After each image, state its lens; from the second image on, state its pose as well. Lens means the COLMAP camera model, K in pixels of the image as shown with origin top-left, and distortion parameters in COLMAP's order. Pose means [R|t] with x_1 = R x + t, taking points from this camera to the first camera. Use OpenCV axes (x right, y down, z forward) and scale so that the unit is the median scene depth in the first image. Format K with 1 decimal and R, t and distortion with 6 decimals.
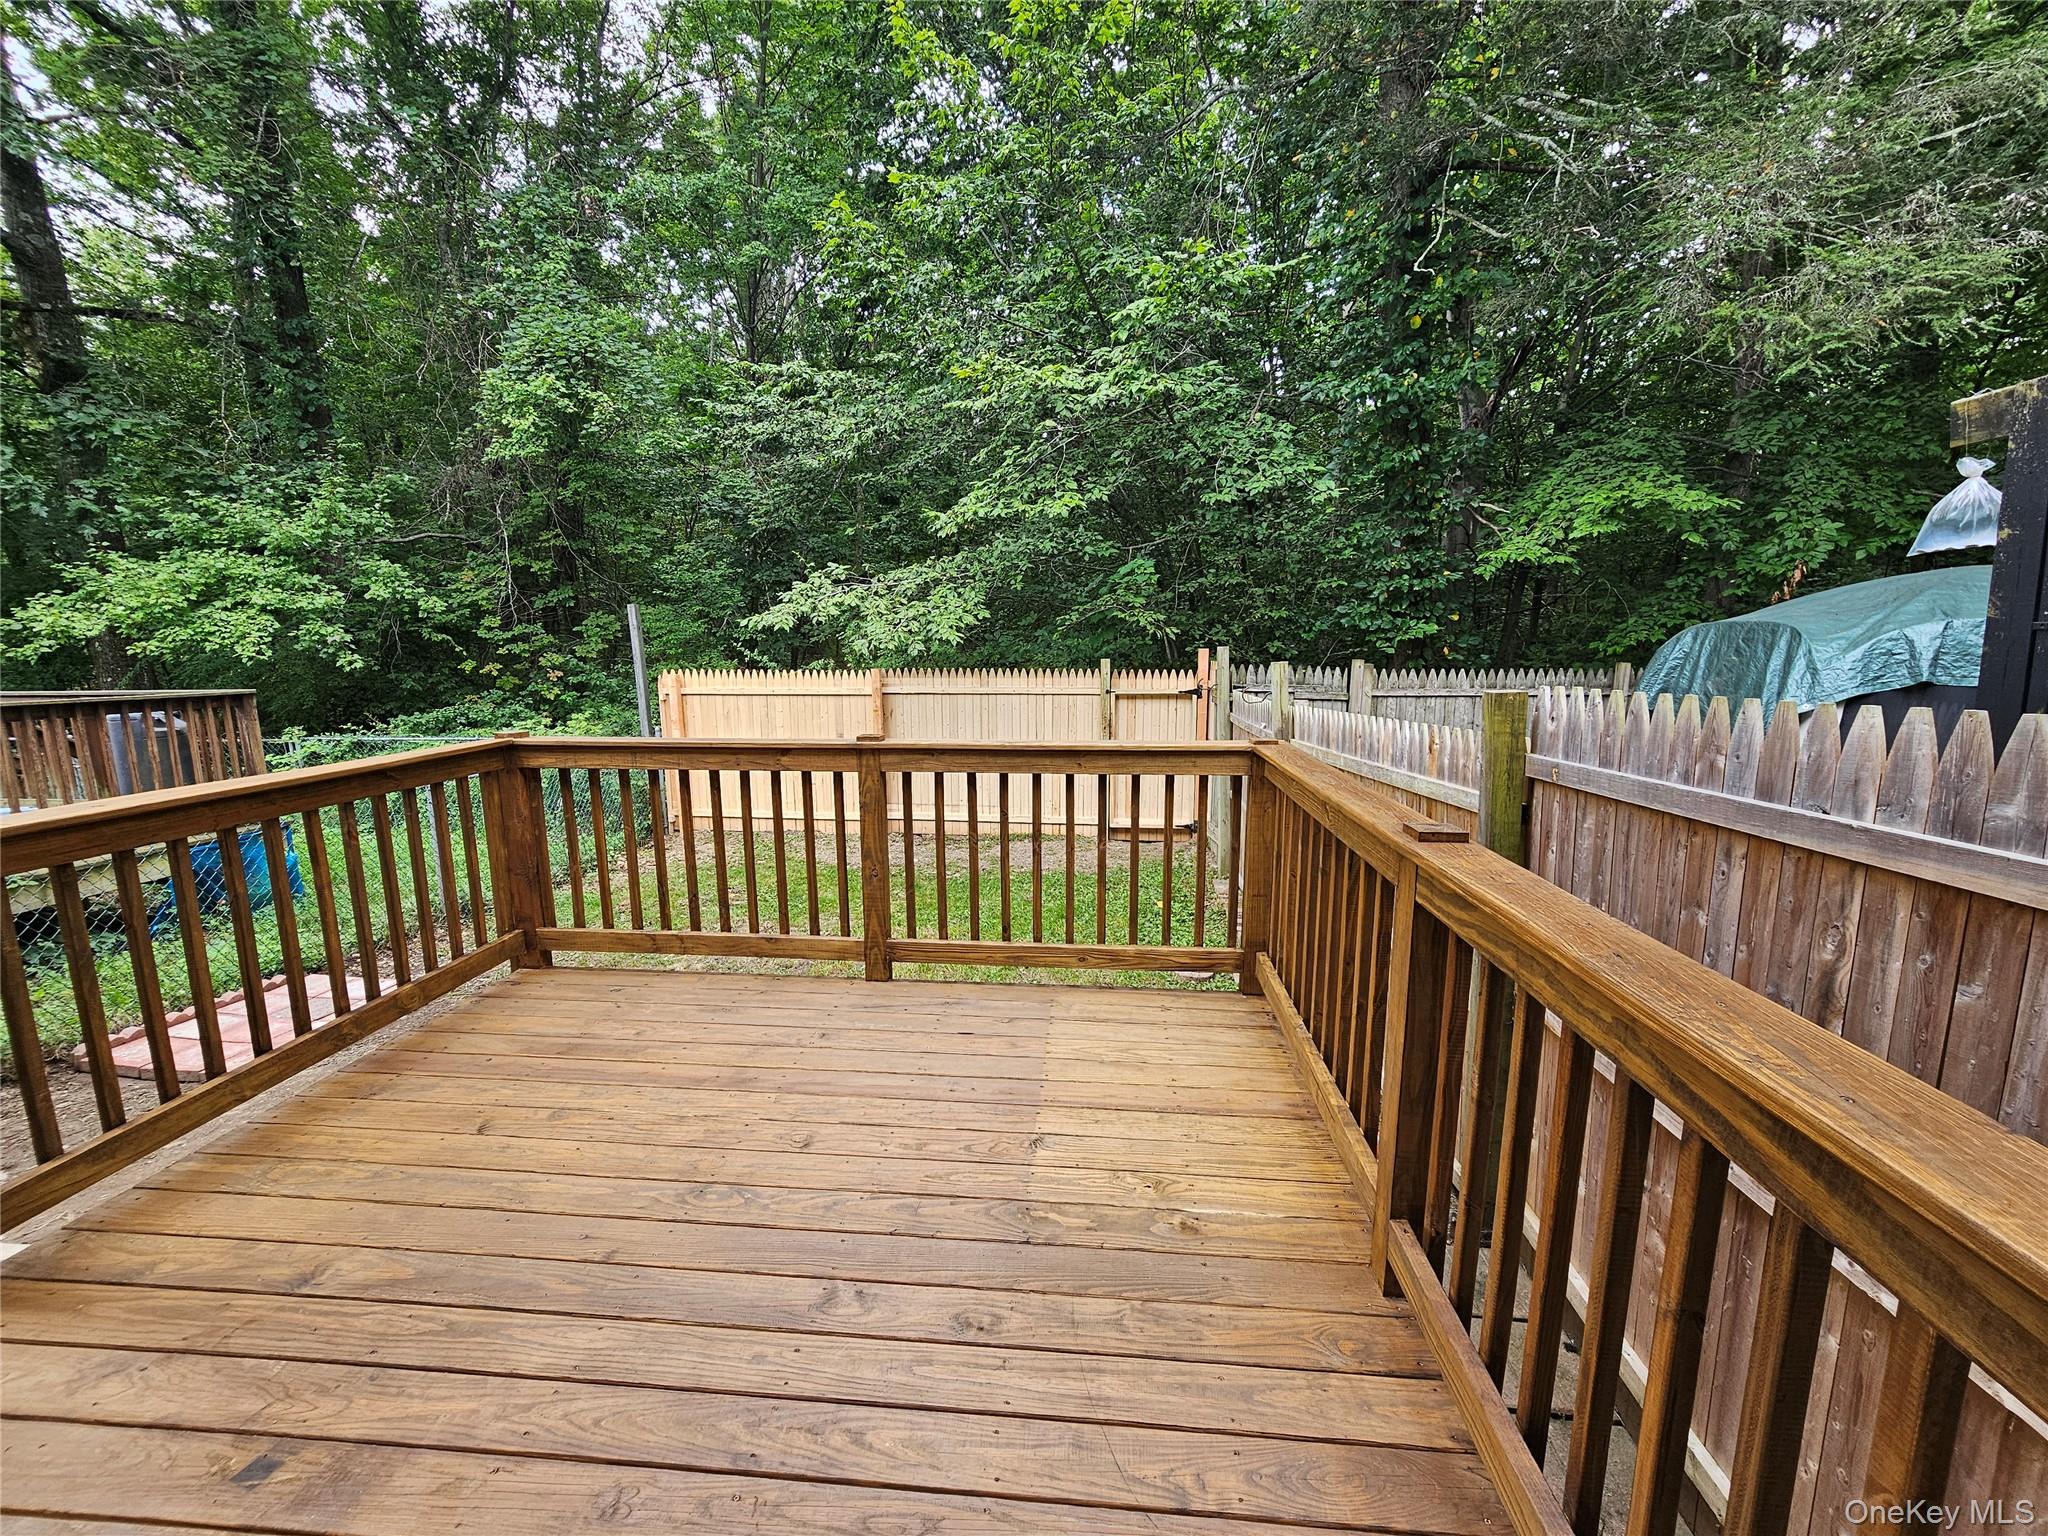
lens RADIAL K [[844.8, 0, 1023.0], [0, 844.8, 787.2], [0, 0, 1]] dist [-0.001511, -0.000433]
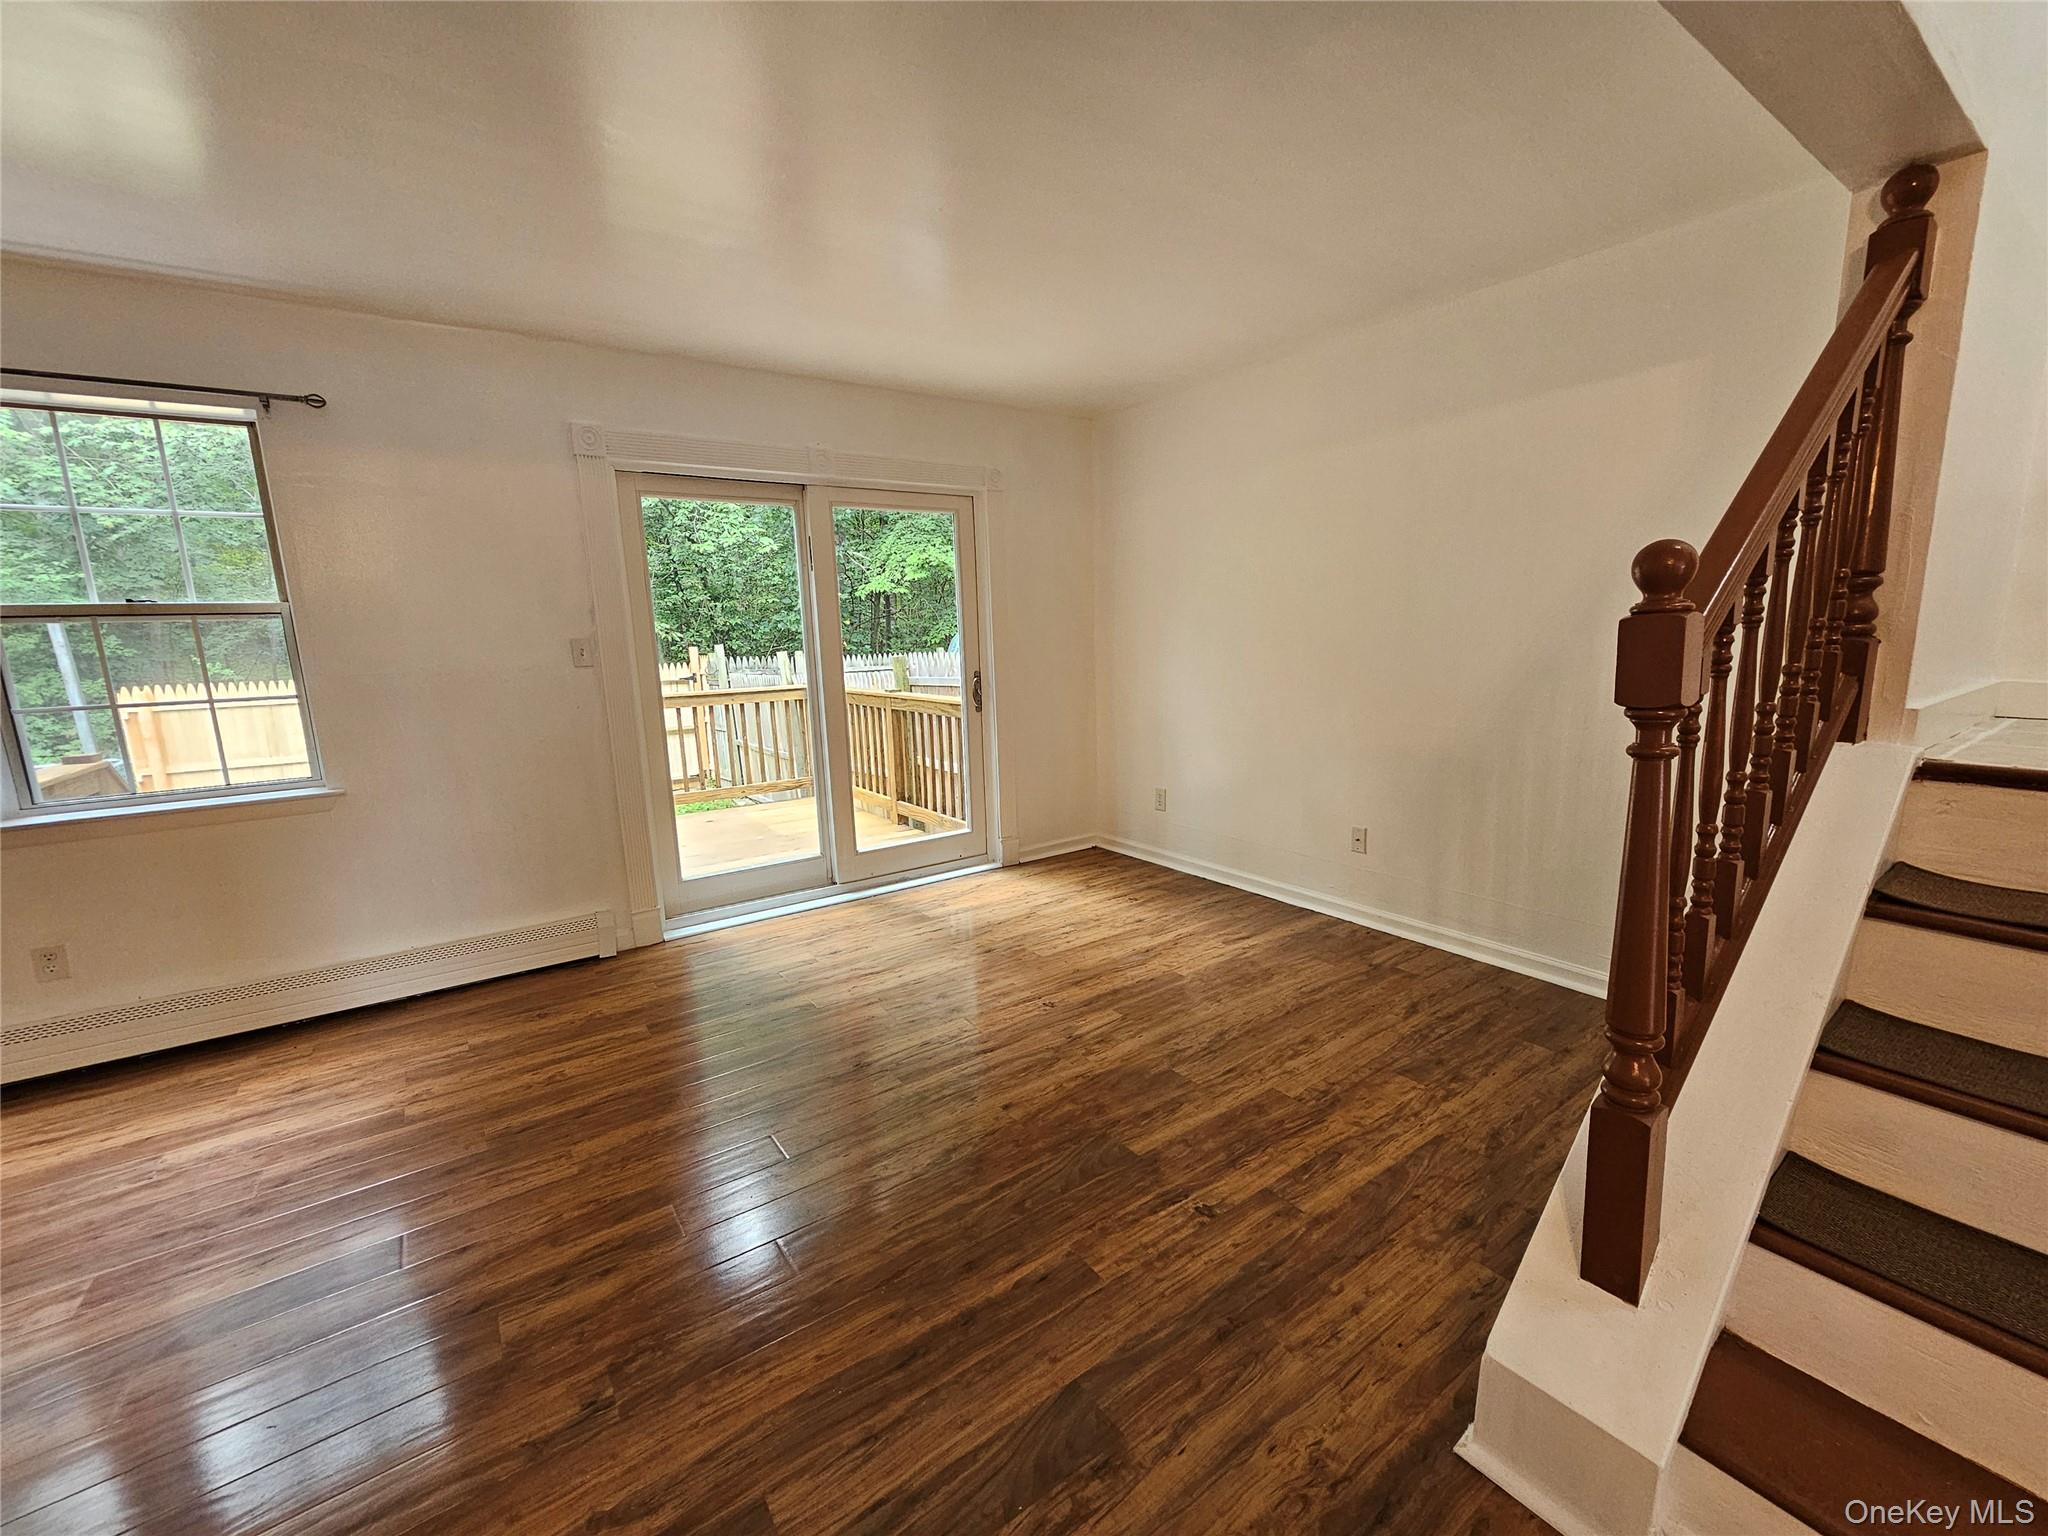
lens RADIAL K [[841.5, 0, 1024.4], [0, 841.5, 789.0], [0, 0, 1]] dist [-0.003314, 0.000267]
pose [[0.762728, -0.137344, 0.631967, -0.296251], [0.134111, 0.989538, 0.053194, 0.072329], [-0.632661, 0.044181, 0.773167, -0.444076]]
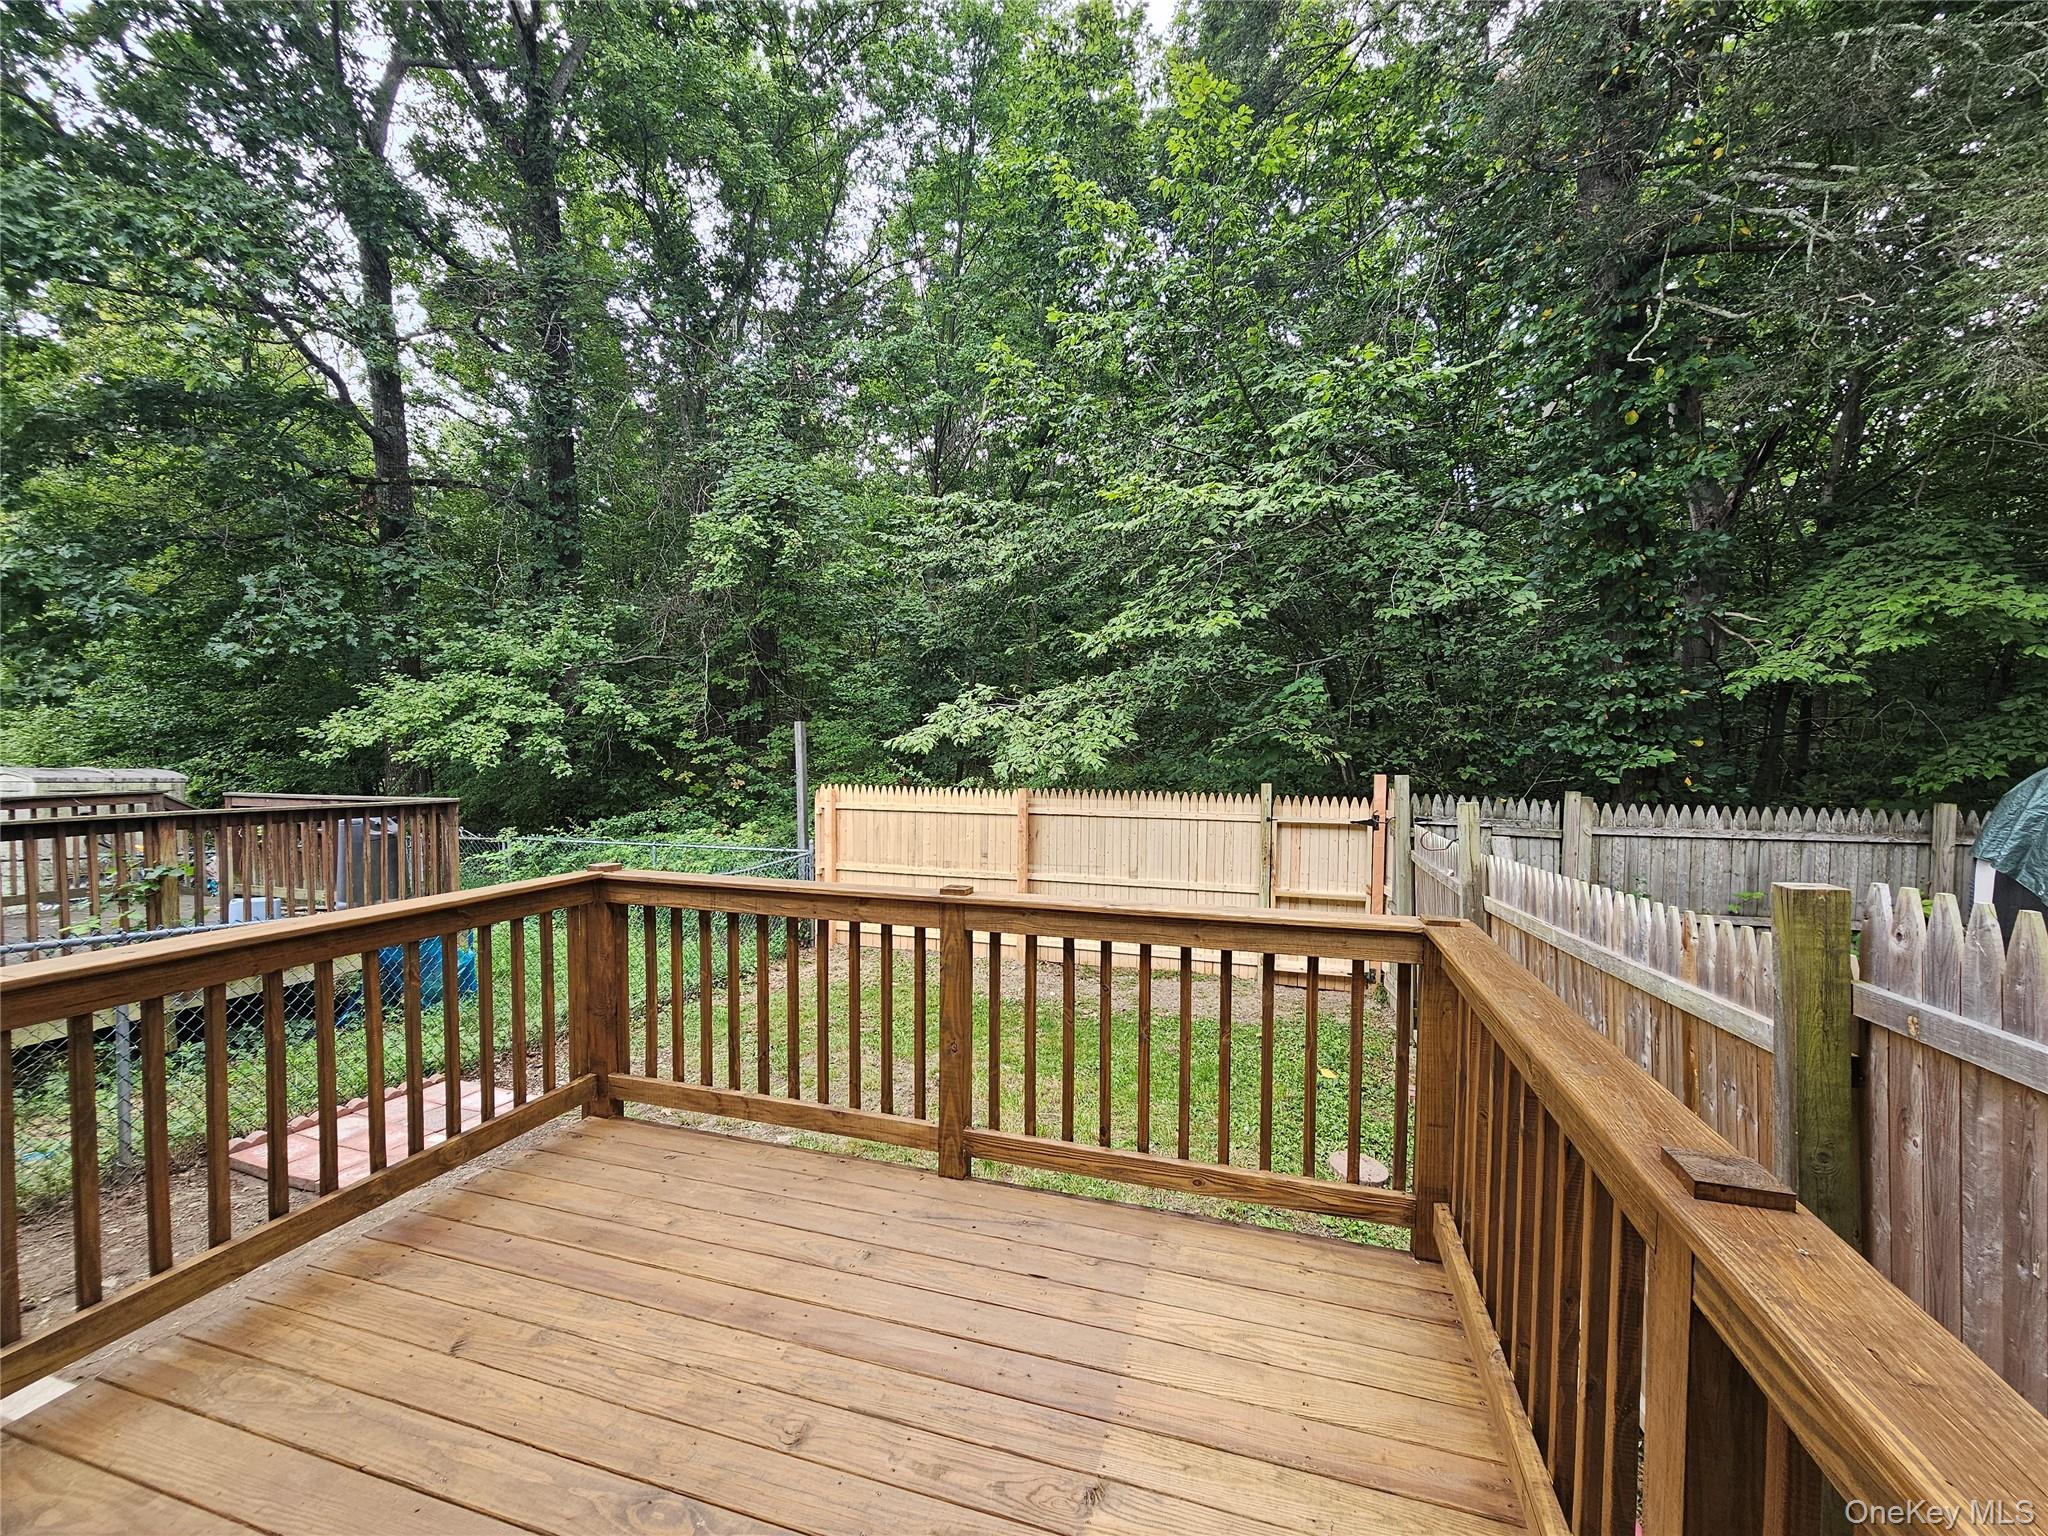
lens RADIAL K [[842.8, 0, 1022.9], [0, 842.8, 786.0], [0, 0, 1]] dist [0.003872, -0.003682]
pose [[0.979107, 0.021761, -0.202180, 0.024934], [-0.047794, 0.991031, -0.124789, -0.024111], [0.197651, 0.131845, 0.971366, 0.060278]]
